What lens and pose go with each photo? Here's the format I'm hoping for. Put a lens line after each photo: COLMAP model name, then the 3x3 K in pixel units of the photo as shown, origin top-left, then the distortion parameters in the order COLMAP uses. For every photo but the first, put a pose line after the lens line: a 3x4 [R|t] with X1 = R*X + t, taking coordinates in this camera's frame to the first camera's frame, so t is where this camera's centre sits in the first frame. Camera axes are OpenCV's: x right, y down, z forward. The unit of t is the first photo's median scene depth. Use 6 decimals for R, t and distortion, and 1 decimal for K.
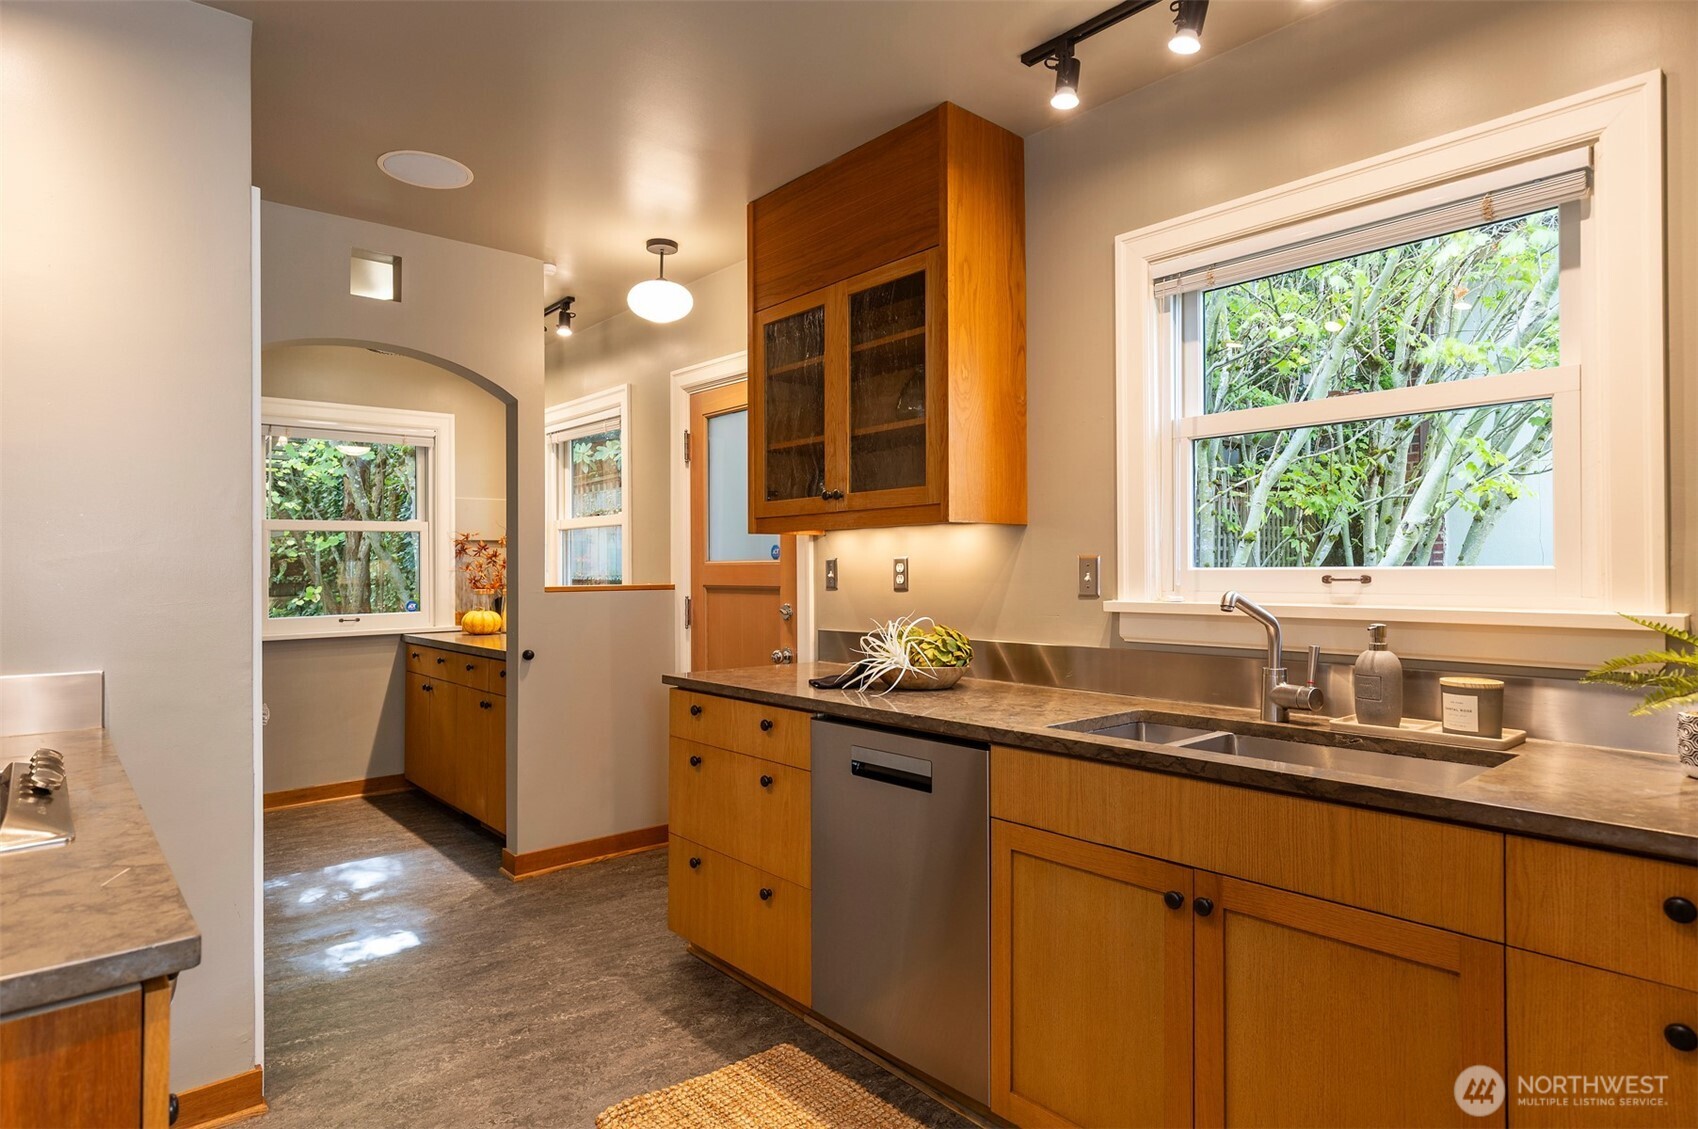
lens RADIAL K [[918.6, 0, 842.7], [0, 918.6, 572.1], [0, 0, 1]] dist [0.003292, 0.000317]
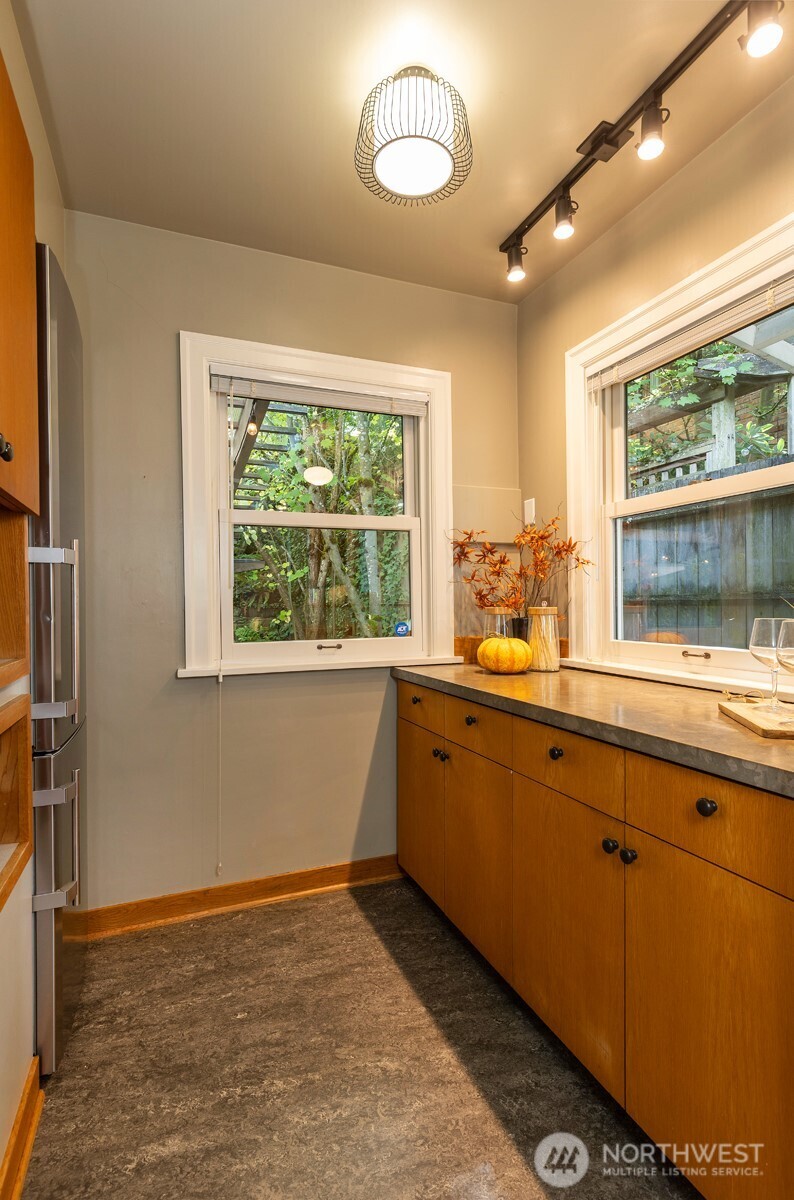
lens RADIAL K [[575.3, 0, 396.1], [0, 575.3, 616.7], [0, 0, 1]] dist [0.001431, 0.000529]
pose [[0.945153, 0.002017, -0.326621, -0.312907], [0.005404, 0.999748, 0.021810, 0.015817], [0.326583, -0.022379, 0.944904, 0.542317]]
